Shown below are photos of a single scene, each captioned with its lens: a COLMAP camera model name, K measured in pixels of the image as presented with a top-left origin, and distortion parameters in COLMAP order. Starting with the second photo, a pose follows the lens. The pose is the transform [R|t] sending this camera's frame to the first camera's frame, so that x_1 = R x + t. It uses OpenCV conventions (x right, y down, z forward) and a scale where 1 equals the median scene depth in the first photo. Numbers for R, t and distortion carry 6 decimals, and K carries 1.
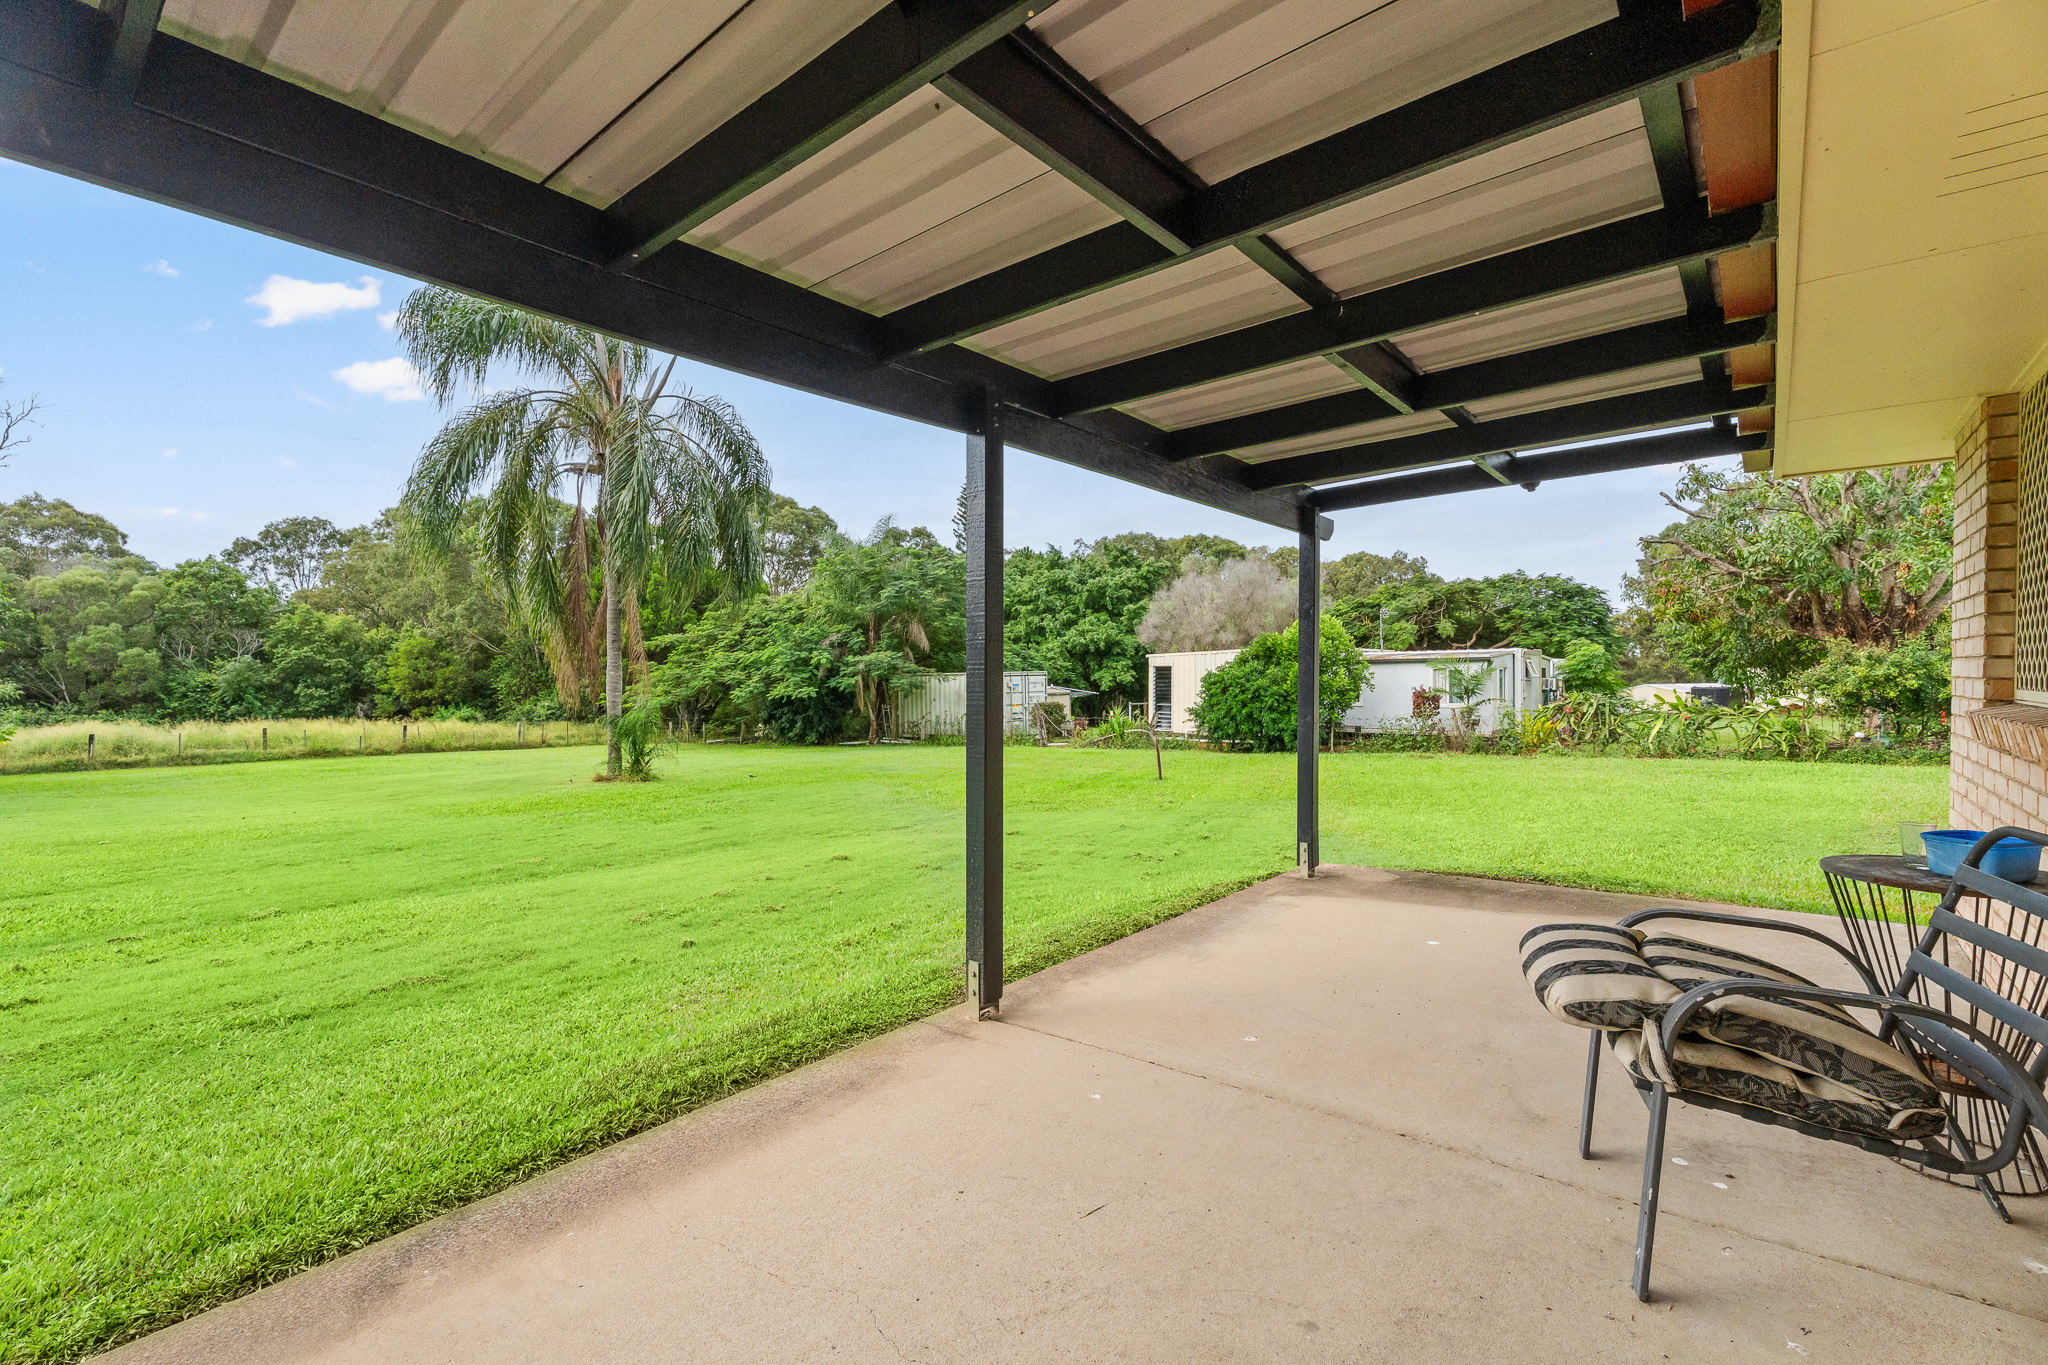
lens RADIAL K [[904.9, 0, 1016.7], [0, 904.9, 674.9], [0, 0, 1]] dist [0.002604, 0.000050]
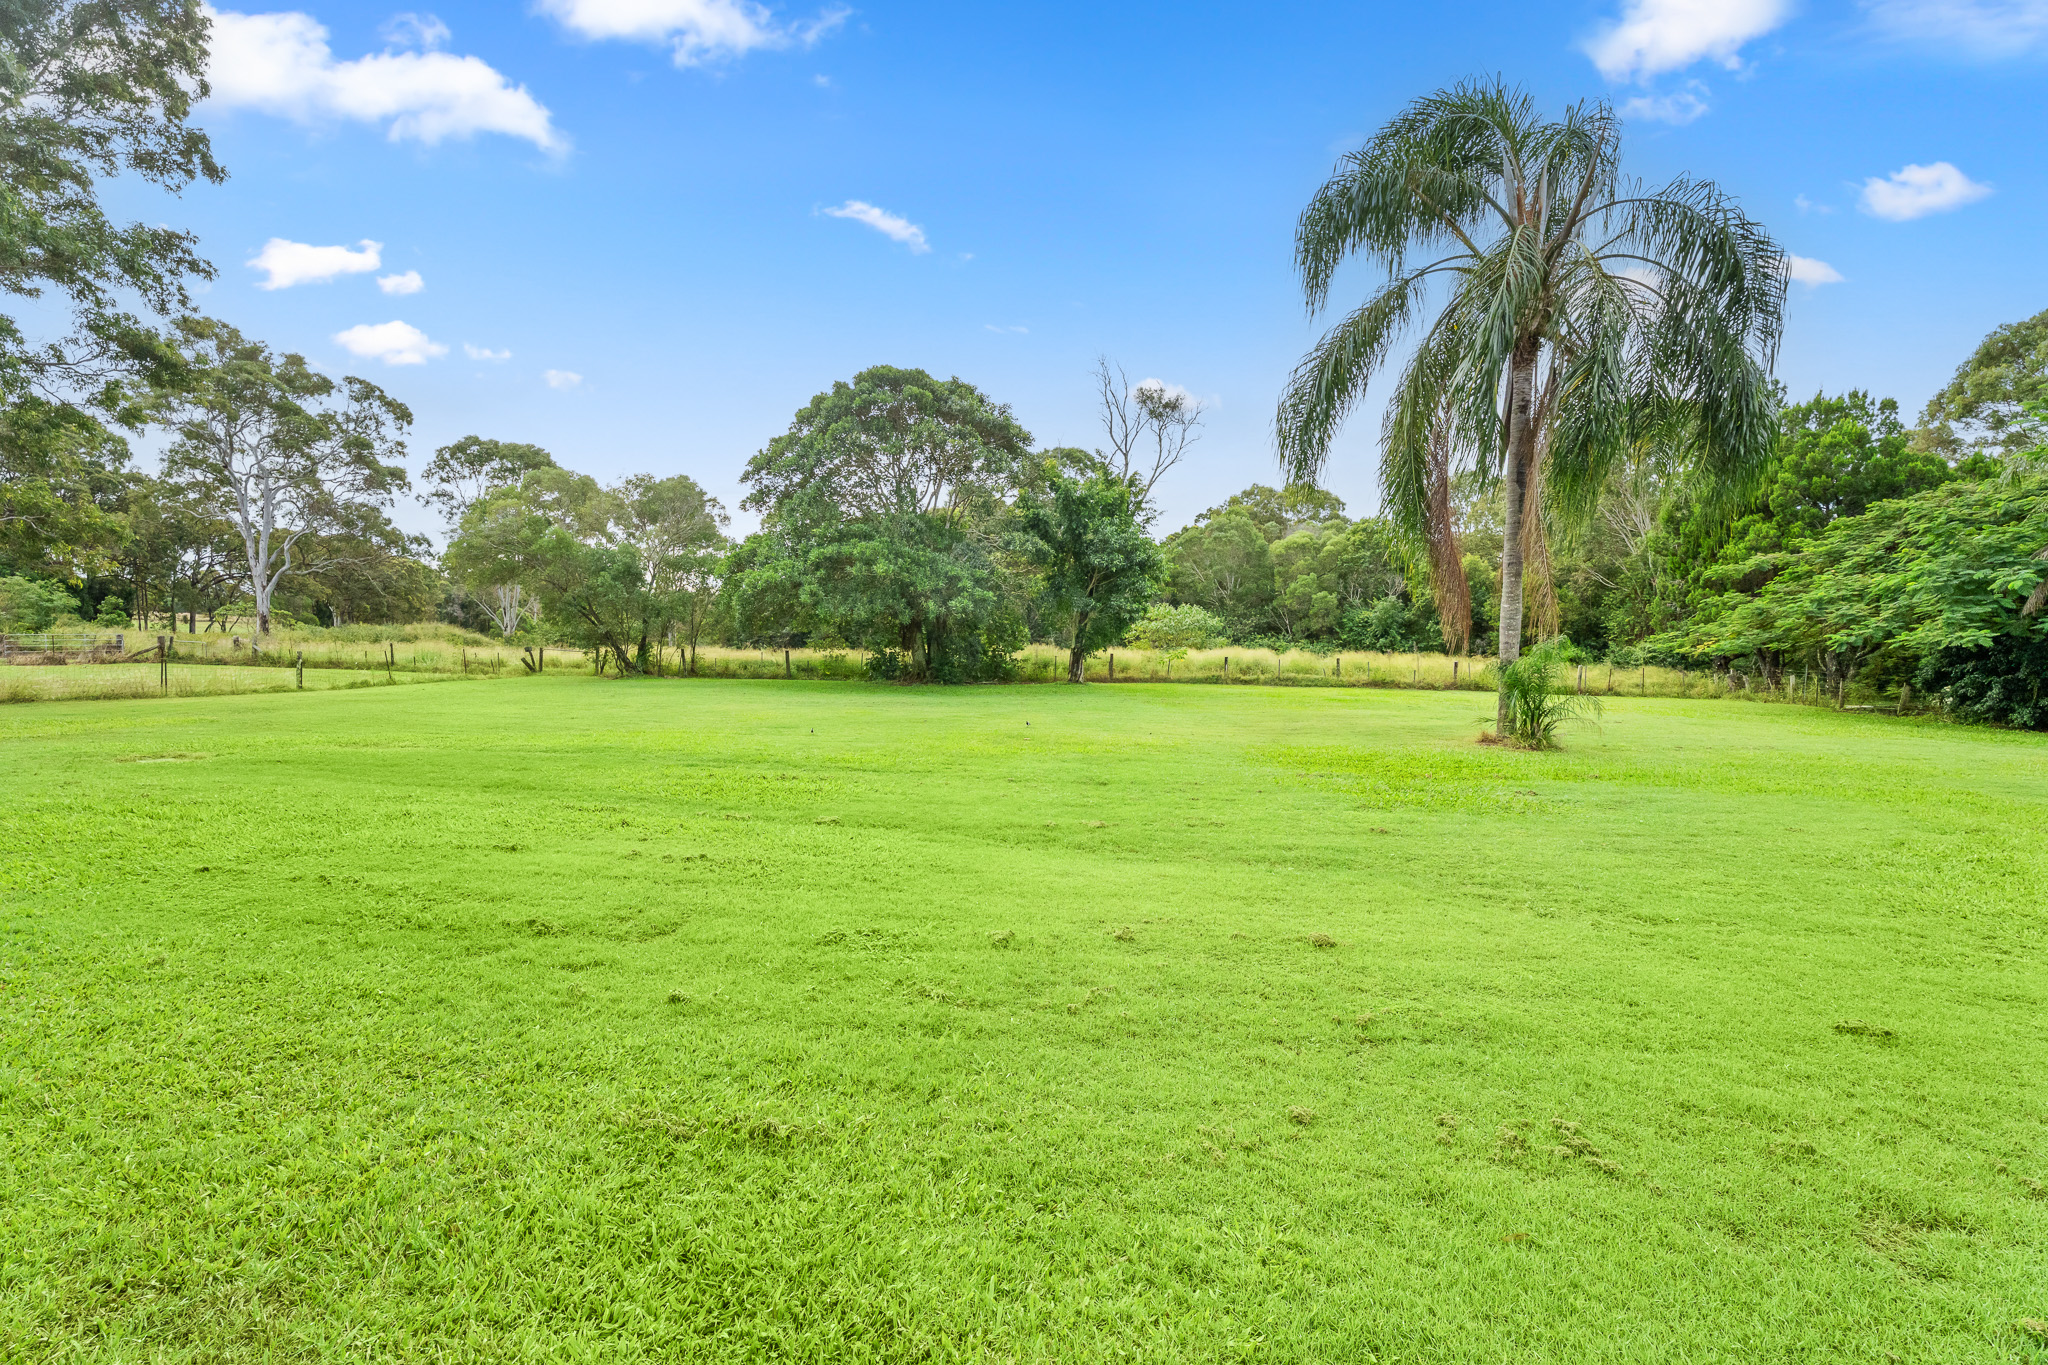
lens RADIAL K [[904.9, 0, 1018.6], [0, 904.9, 676.7], [0, 0, 1]] dist [0.002604, 0.000050]
pose [[0.396741, 0.063451, -0.915735, 0.052452], [-0.000085, 0.997611, 0.069088, 0.003009], [0.917930, -0.027333, 0.395799, 0.165765]]
